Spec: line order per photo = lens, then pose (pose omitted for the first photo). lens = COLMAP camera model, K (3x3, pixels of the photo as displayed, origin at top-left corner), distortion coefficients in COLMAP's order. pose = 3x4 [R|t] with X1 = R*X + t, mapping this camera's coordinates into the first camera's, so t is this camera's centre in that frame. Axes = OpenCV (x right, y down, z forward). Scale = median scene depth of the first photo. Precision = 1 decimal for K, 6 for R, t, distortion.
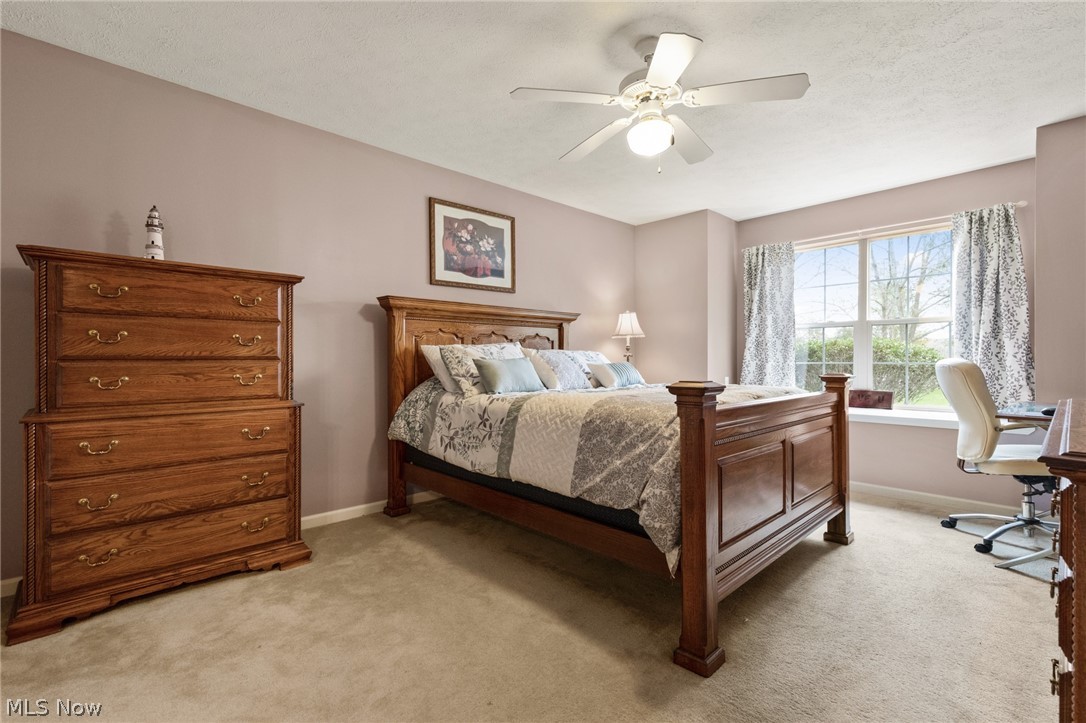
lens RADIAL K [[488.8, 0, 546.7], [0, 488.8, 362.1], [0, 0, 1]] dist [0.011384, -0.002922]
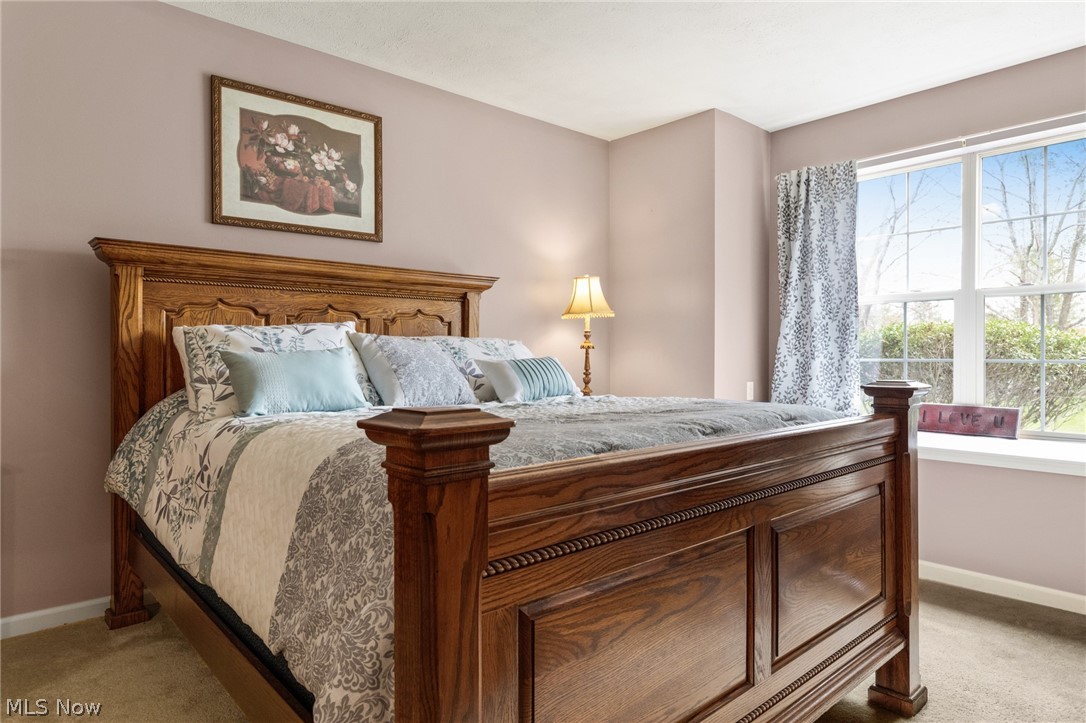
lens RADIAL K [[654.4, 0, 548.8], [0, 654.4, 352.9], [0, 0, 1]] dist [0.000185, -0.002119]
pose [[0.999552, 0.003825, -0.029689, 0.189696], [-0.003995, 0.999976, -0.005691, -0.000916], [0.029666, 0.005807, 0.999543, 0.228989]]
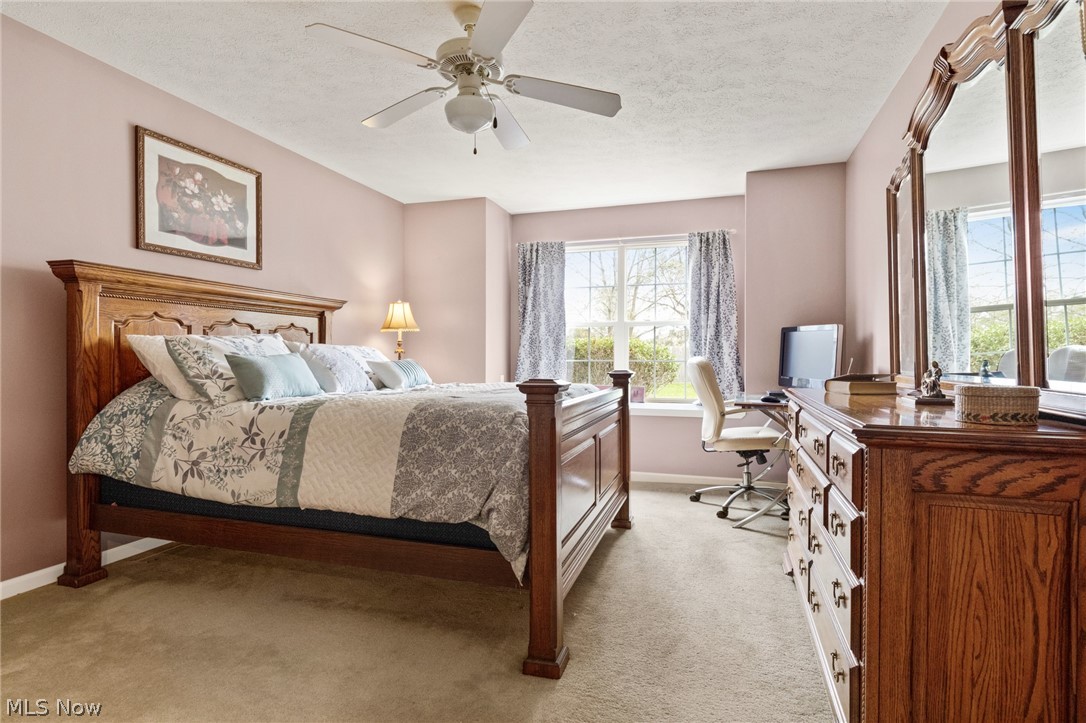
lens RADIAL K [[551.2, 0, 547.3], [0, 551.2, 359.5], [0, 0, 1]] dist [0.001025, -0.001086]
pose [[0.876509, 0.001970, 0.481382, -0.100887], [-0.001837, 0.999998, -0.000748, 0.000637], [-0.481383, -0.000229, 0.876511, 0.017489]]
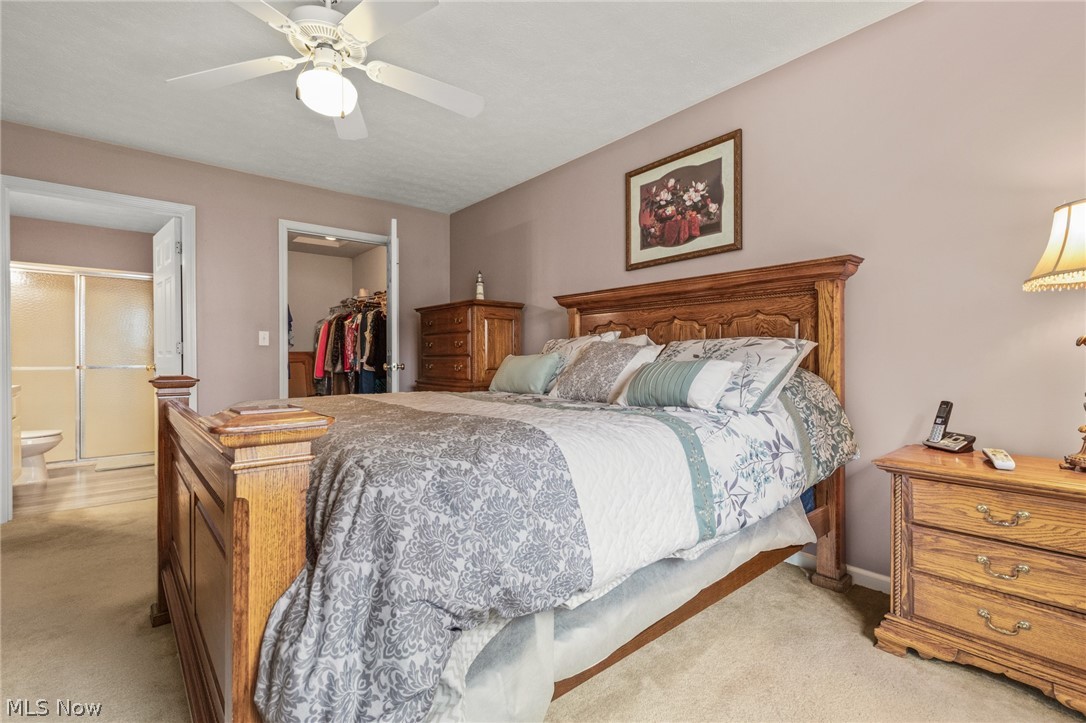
lens RADIAL K [[488.8, 0, 550.0], [0, 488.8, 361.8], [0, 0, 1]] dist [0.011384, -0.002922]
pose [[-0.036209, 0.005055, -0.999331, 0.658805], [-0.006725, 0.999963, 0.005301, 0.002679], [0.999322, 0.006912, -0.036174, 0.893062]]
